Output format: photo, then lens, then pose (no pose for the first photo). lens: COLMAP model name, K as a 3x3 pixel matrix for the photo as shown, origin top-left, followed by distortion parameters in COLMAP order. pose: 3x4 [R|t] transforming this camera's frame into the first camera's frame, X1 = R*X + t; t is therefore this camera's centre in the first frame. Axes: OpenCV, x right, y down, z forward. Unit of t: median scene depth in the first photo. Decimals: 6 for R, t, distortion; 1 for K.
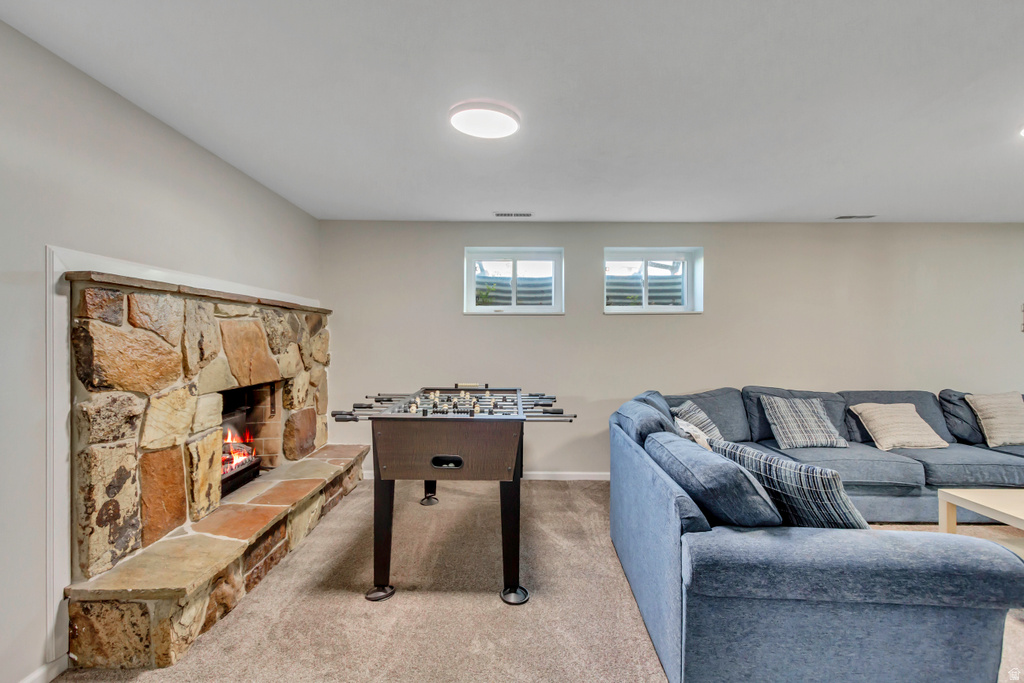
lens RADIAL K [[465.9, 0, 510.6], [0, 465.9, 339.6], [0, 0, 1]] dist [0.002219, -0.000307]
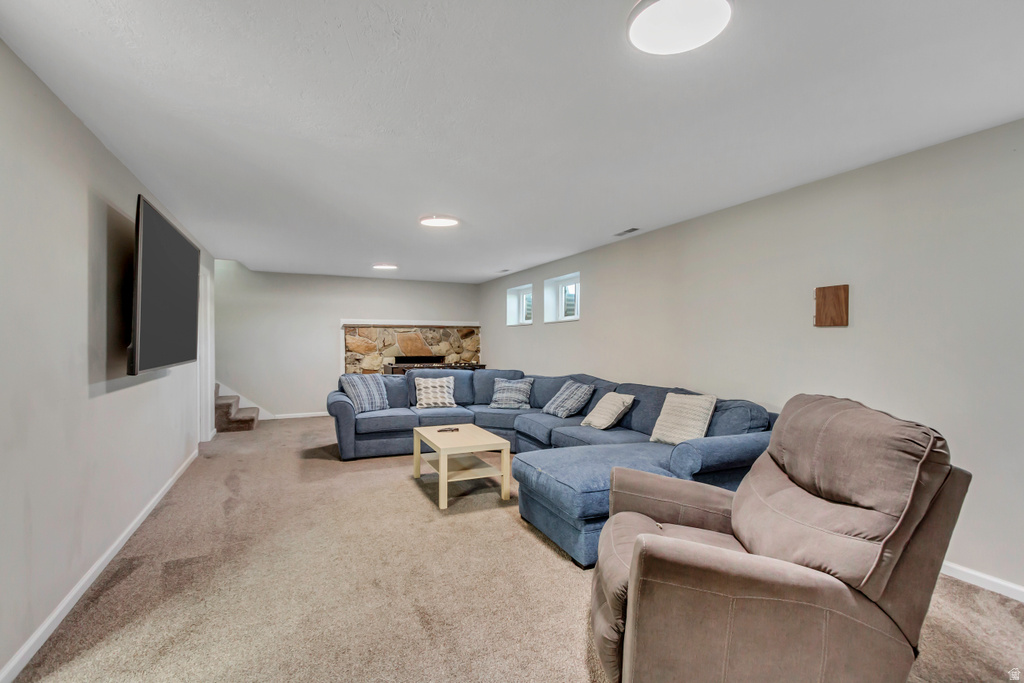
lens RADIAL K [[465.9, 0, 510.6], [0, 465.9, 339.6], [0, 0, 1]] dist [0.002219, -0.000307]
pose [[0.390000, -0.012623, -0.920728, 2.543230], [0.001173, 0.999912, -0.013212, 0.040149], [0.920814, 0.004073, 0.389981, 0.501565]]
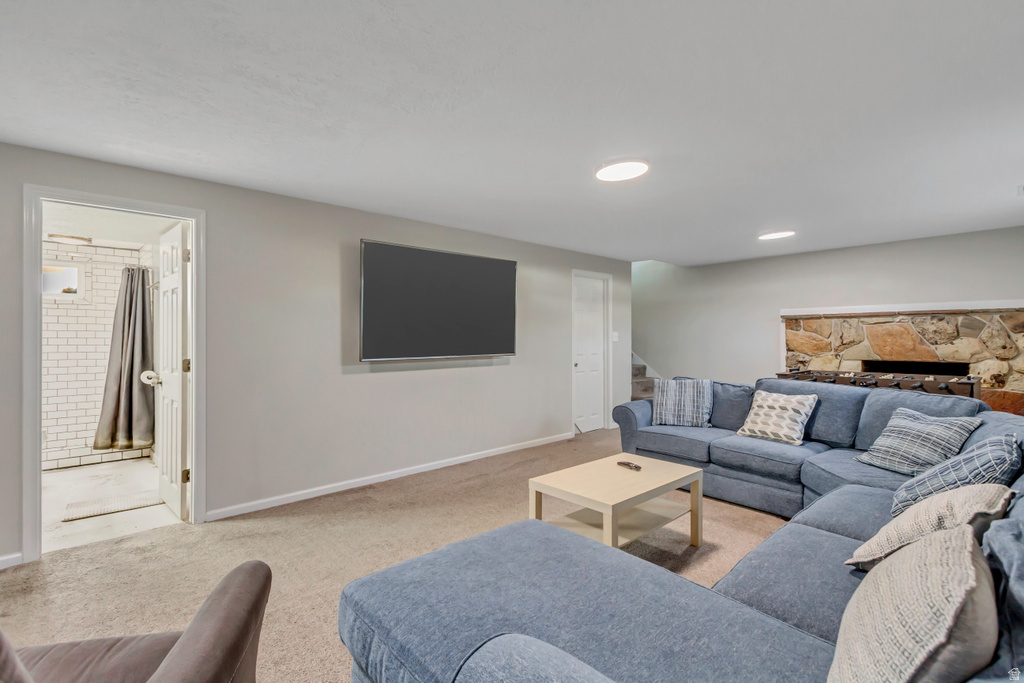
lens RADIAL K [[465.9, 0, 510.6], [0, 465.9, 339.6], [0, 0, 1]] dist [0.002219, -0.000307]
pose [[-0.744603, -0.006949, -0.667471, 1.959443], [-0.006079, 0.999975, -0.003630, 0.036283], [0.667480, 0.001354, -0.744627, 1.514356]]
